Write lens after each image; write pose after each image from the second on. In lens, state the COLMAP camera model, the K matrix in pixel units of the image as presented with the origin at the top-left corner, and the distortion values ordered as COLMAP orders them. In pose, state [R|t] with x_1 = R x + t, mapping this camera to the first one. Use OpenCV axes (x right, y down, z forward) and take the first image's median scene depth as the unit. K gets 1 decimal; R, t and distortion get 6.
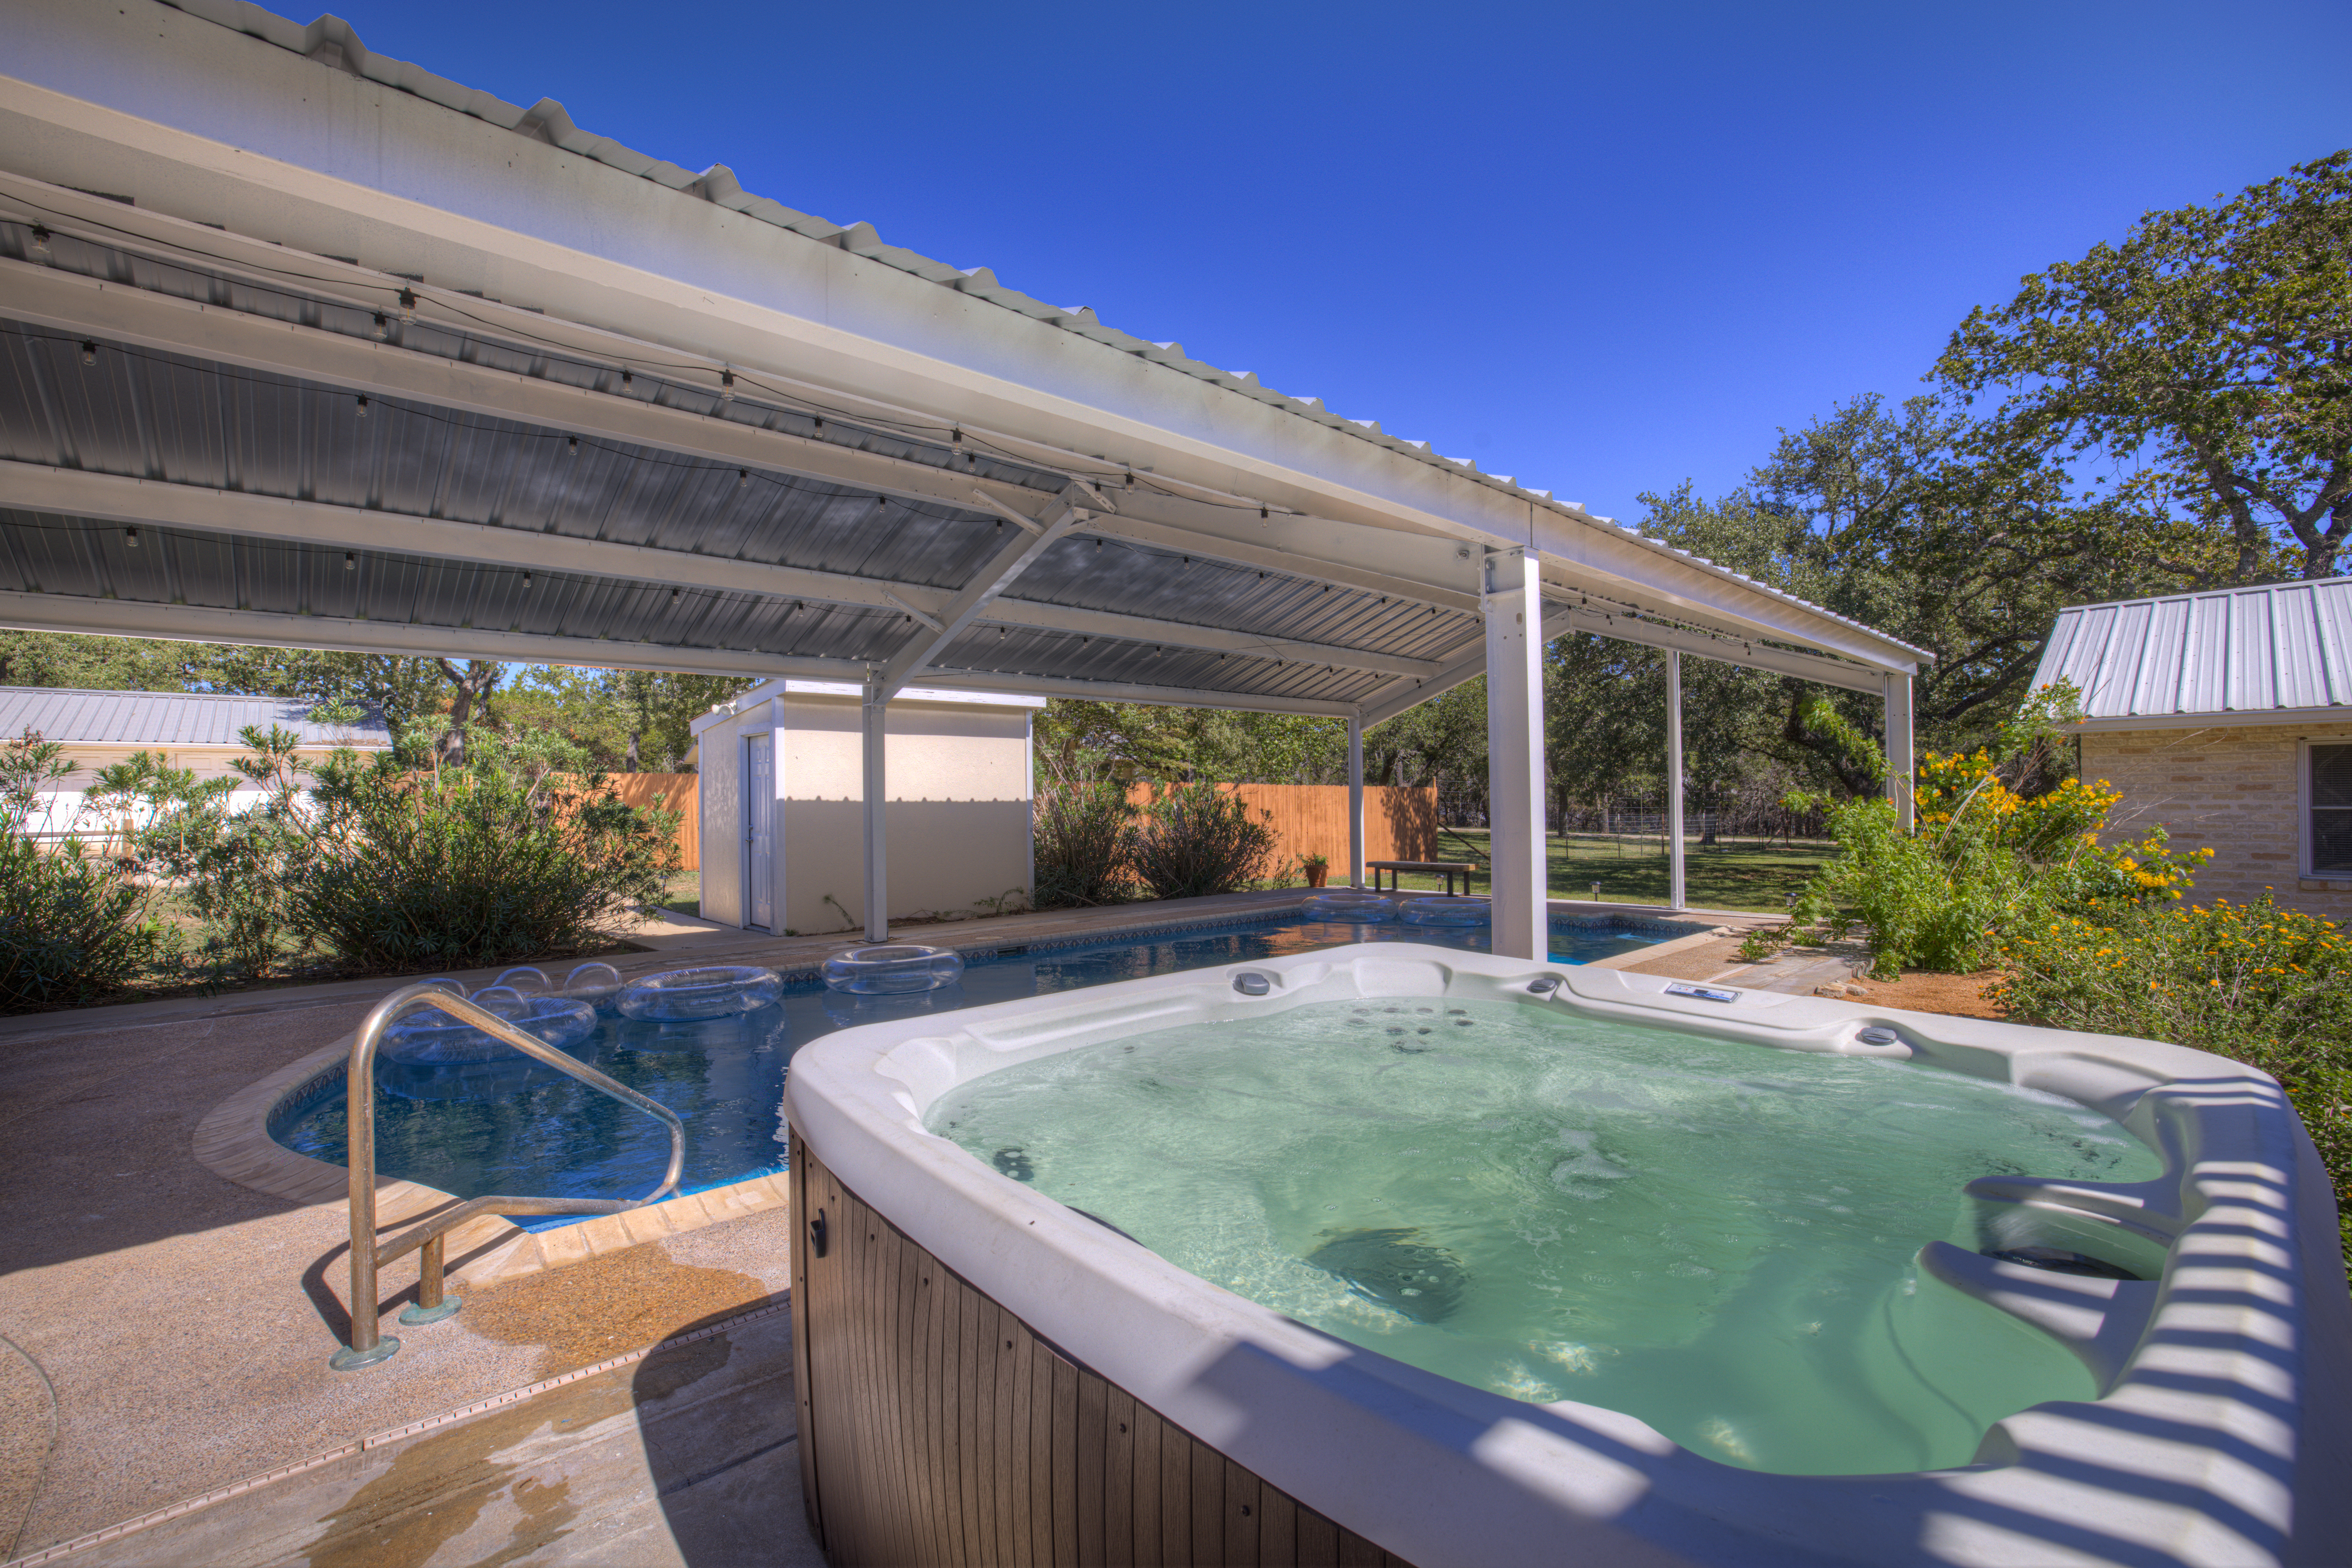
lens RADIAL K [[1024.8, 0, 1179.0], [0, 1024.8, 785.8], [0, 0, 1]] dist [-0.003729, 0.000083]
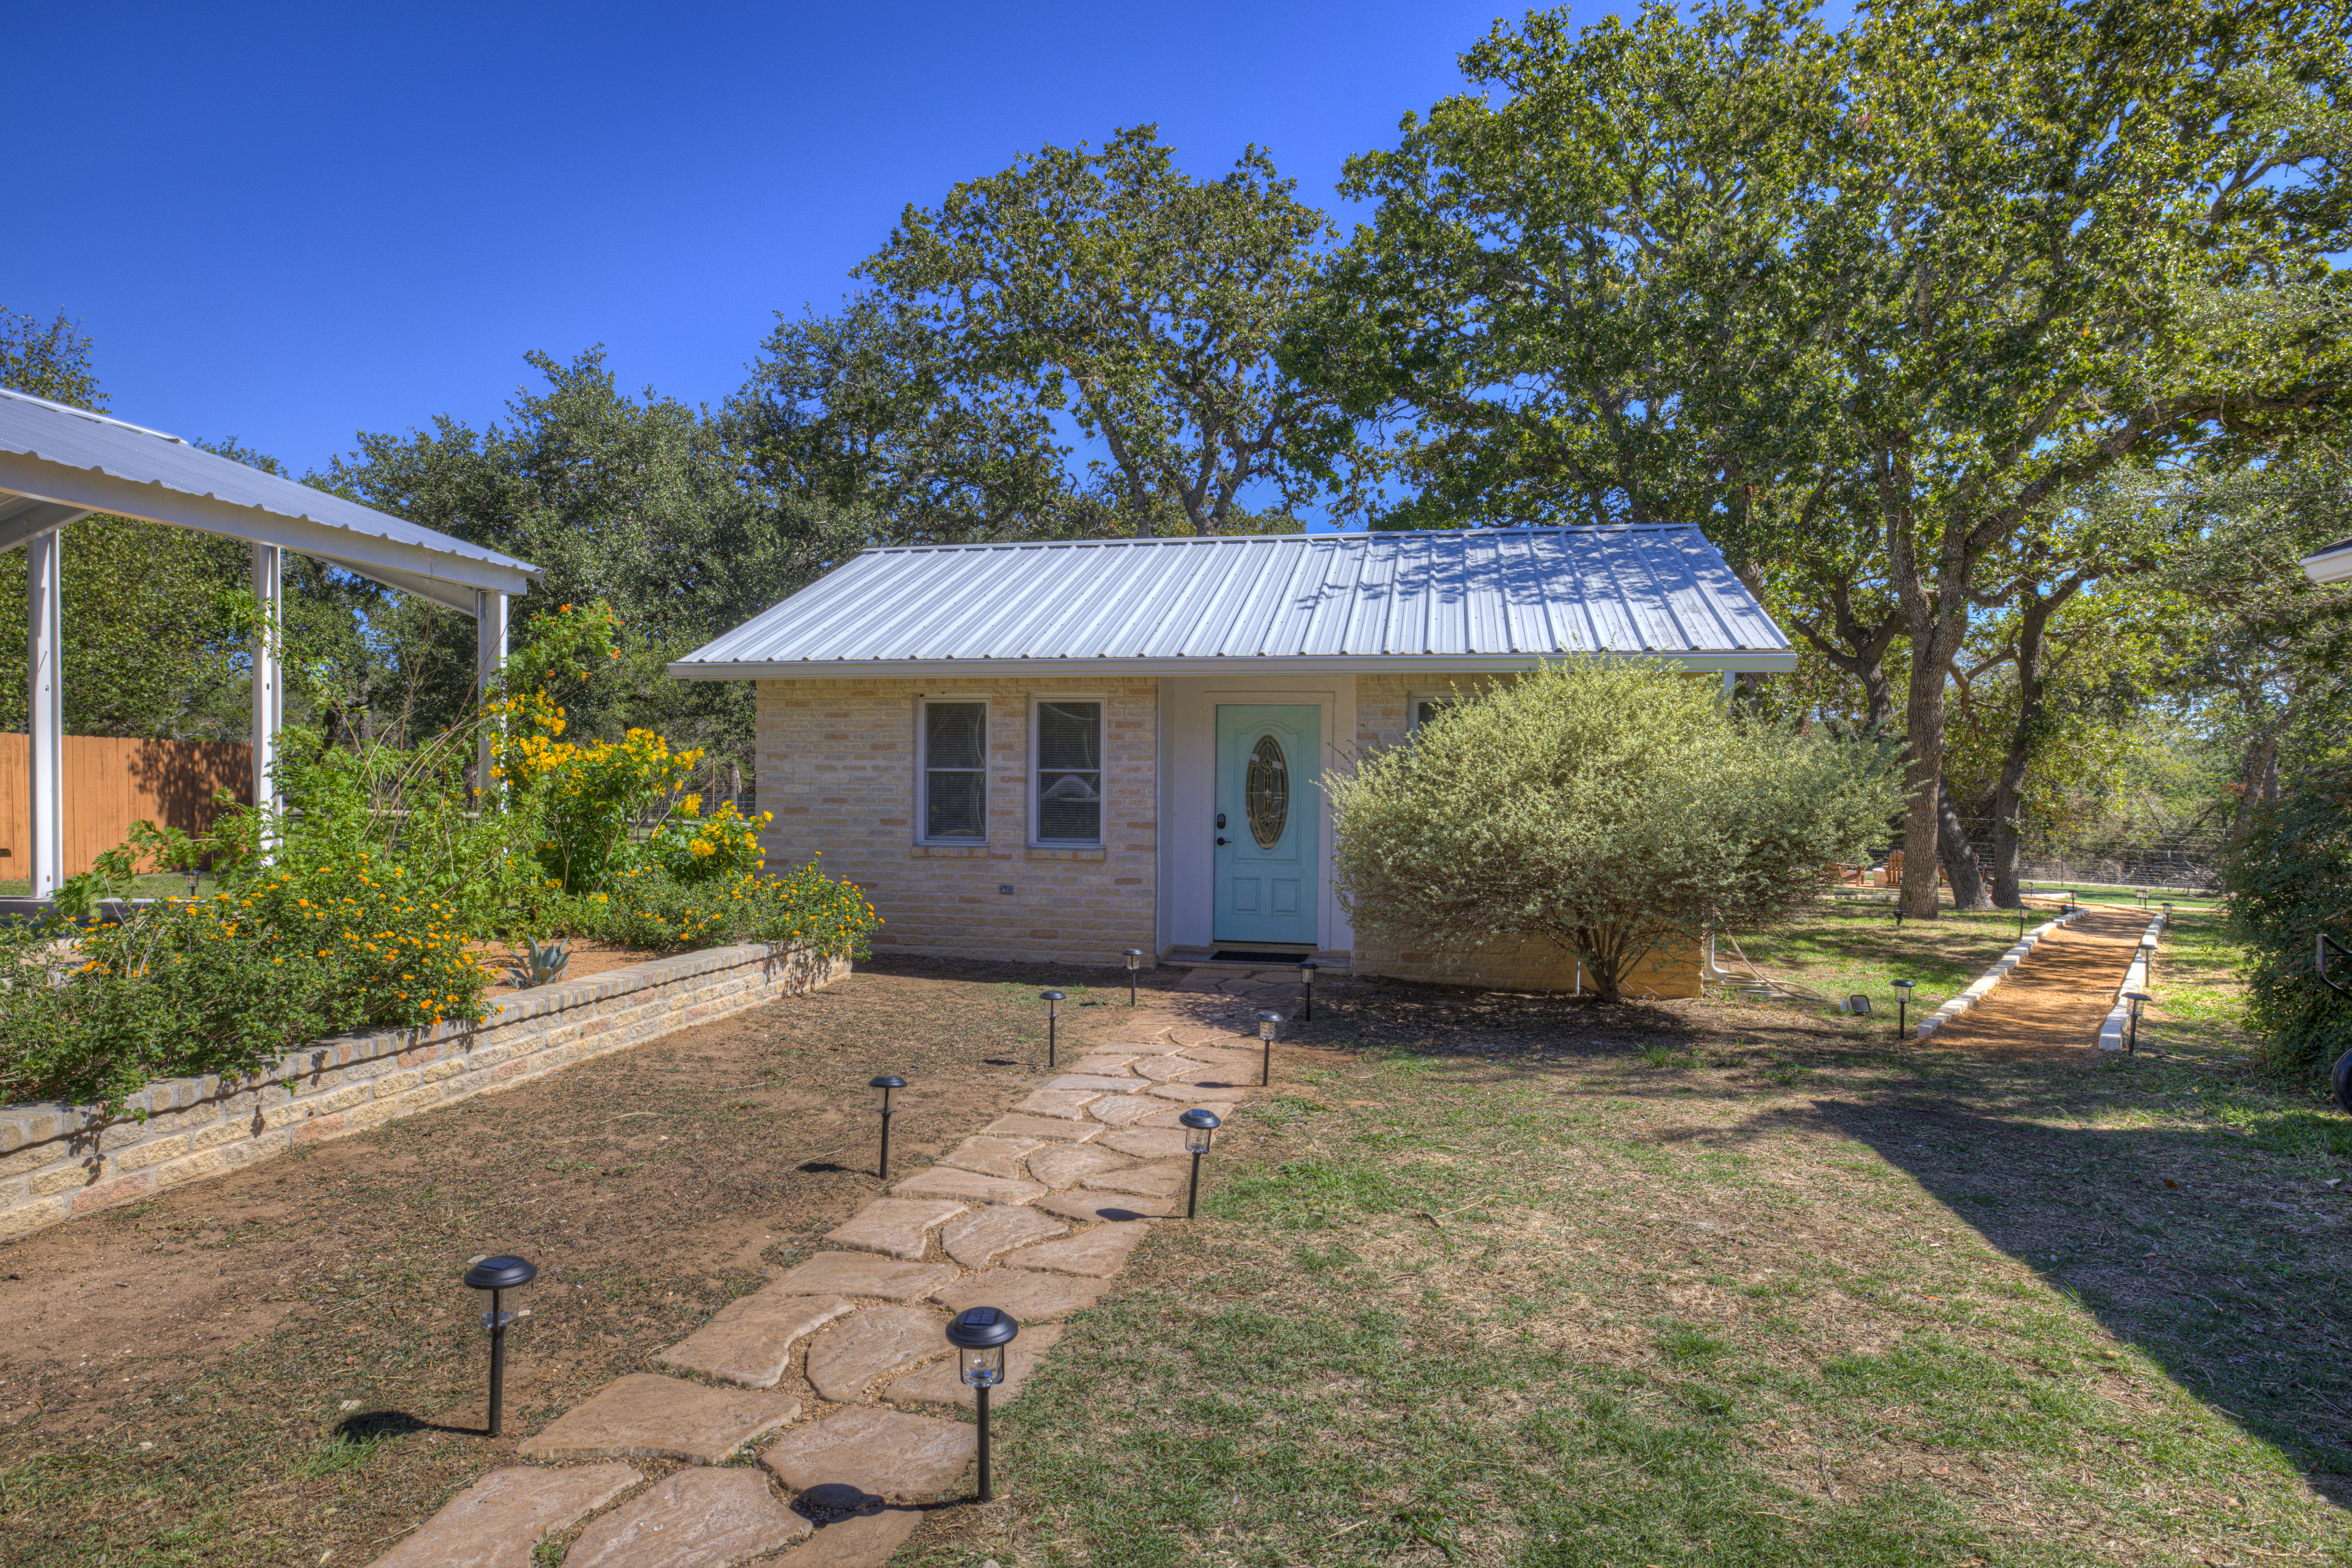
lens RADIAL K [[1352.0, 0, 1171.2], [0, 1352.0, 784.2], [0, 0, 1]] dist [0.000476, 0.000001]
pose [[0.818048, 0.011999, 0.575025, 0.415834], [-0.019254, 0.999793, 0.006528, 0.016201], [-0.574828, -0.016411, 0.818109, -0.101053]]
